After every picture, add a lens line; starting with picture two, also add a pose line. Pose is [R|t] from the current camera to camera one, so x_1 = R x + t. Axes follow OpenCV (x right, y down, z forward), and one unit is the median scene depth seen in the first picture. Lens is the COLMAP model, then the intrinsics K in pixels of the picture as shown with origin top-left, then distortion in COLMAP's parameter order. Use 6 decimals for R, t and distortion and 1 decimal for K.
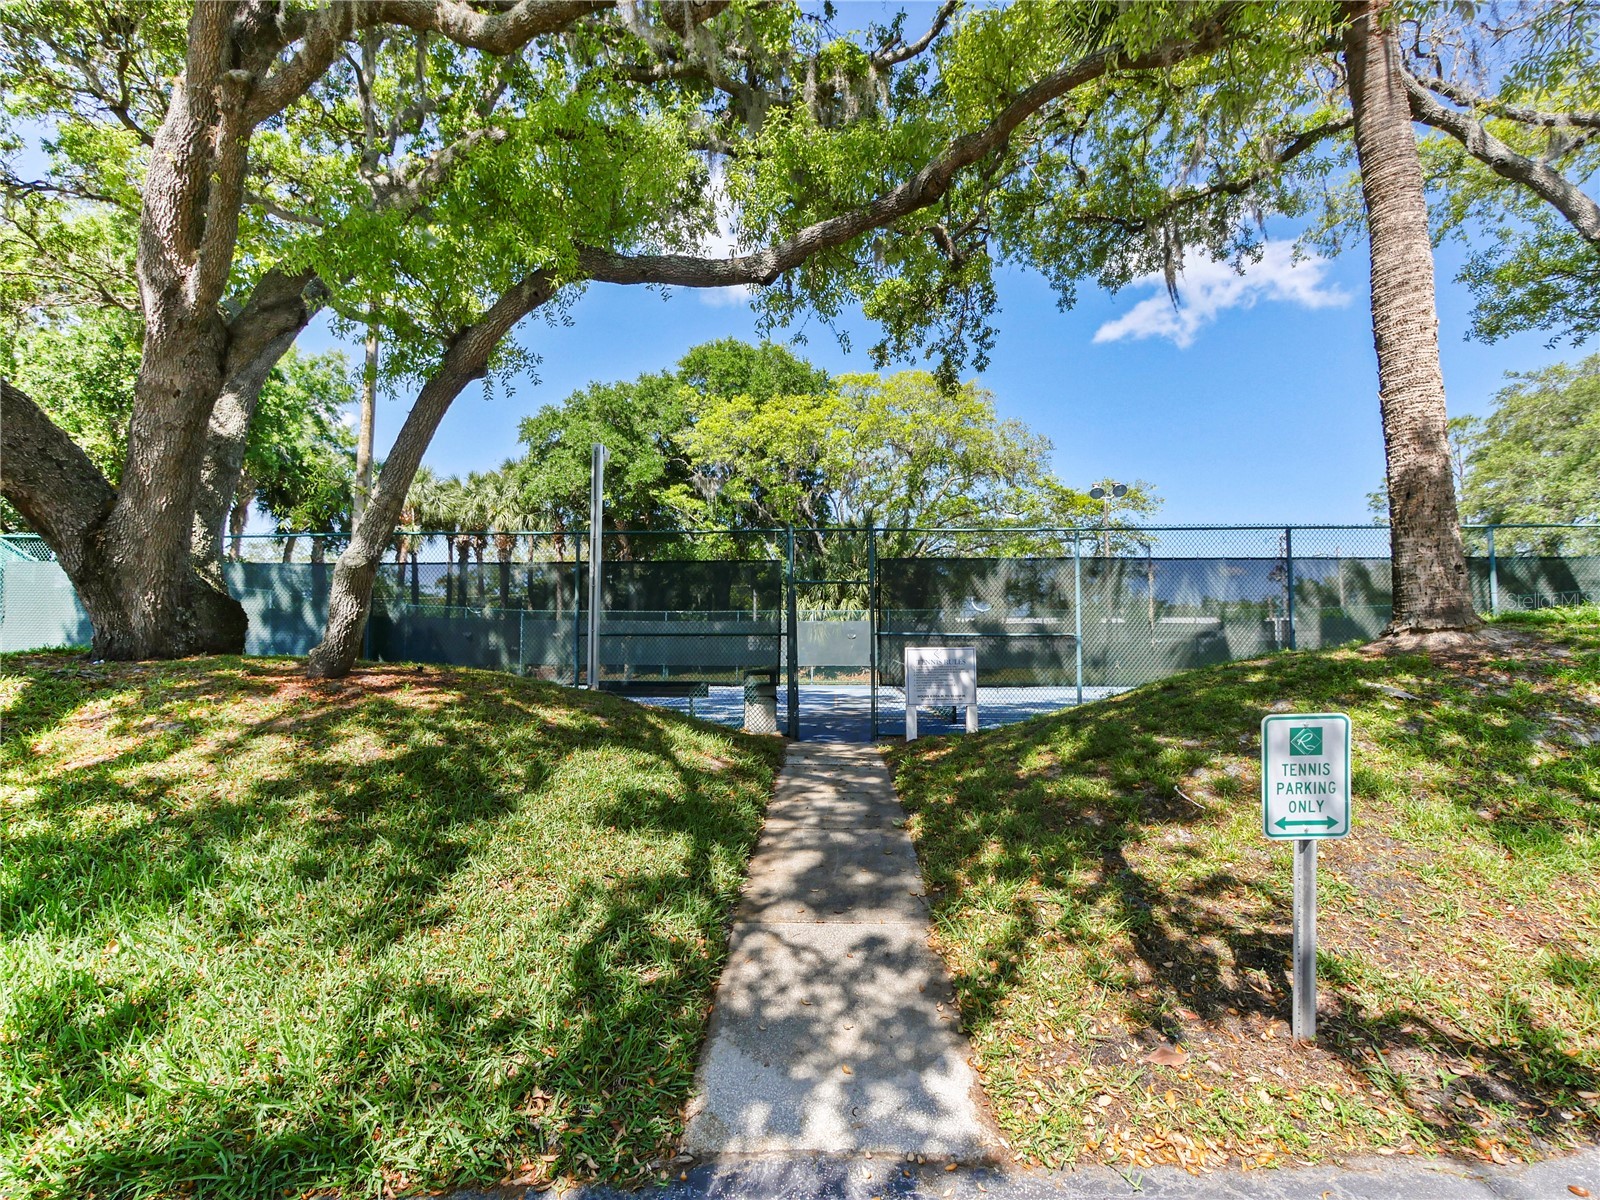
lens RADIAL K [[703.4, 0, 801.0], [0, 703.4, 604.1], [0, 0, 1]] dist [-0.001425, -0.000708]
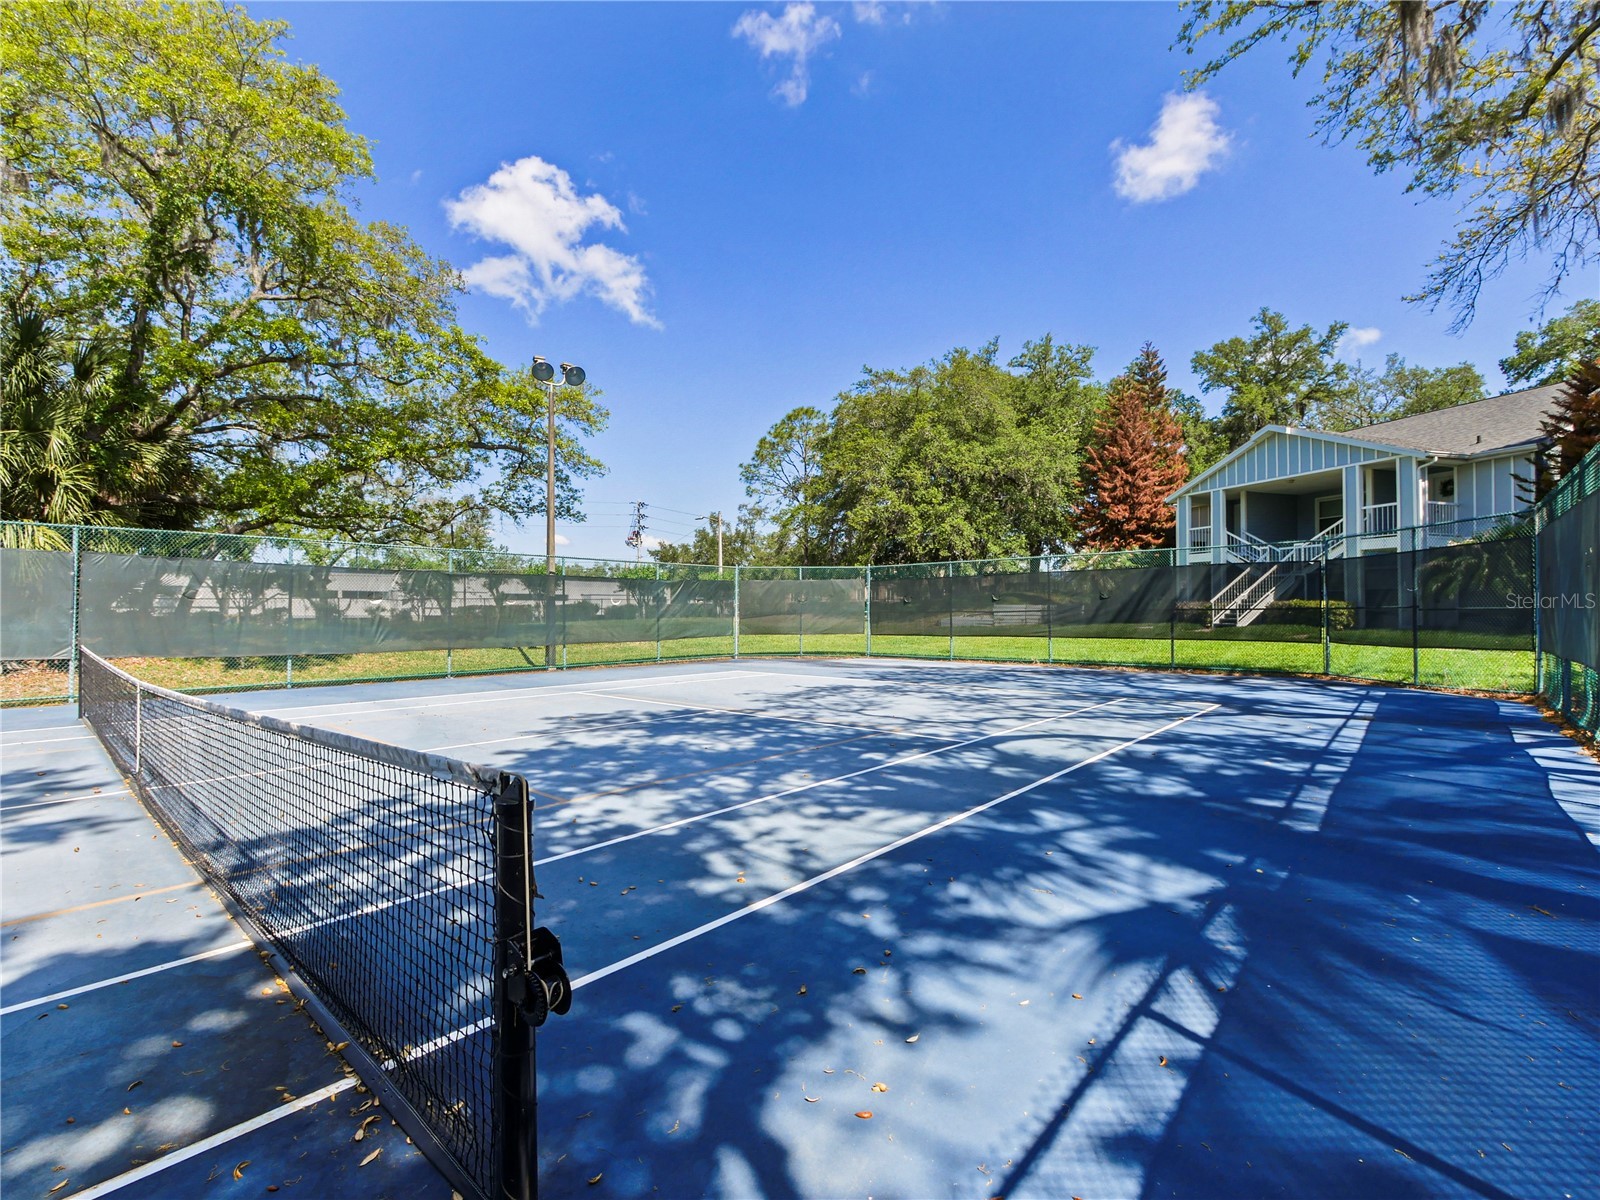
lens RADIAL K [[703.4, 0, 801.0], [0, 703.4, 604.1], [0, 0, 1]] dist [-0.001425, -0.000708]
pose [[0.619270, 0.021094, 0.784895, 0.058193], [-0.054553, 0.998379, 0.016210, 0.035742], [-0.783281, -0.052857, 0.619417, 0.340954]]
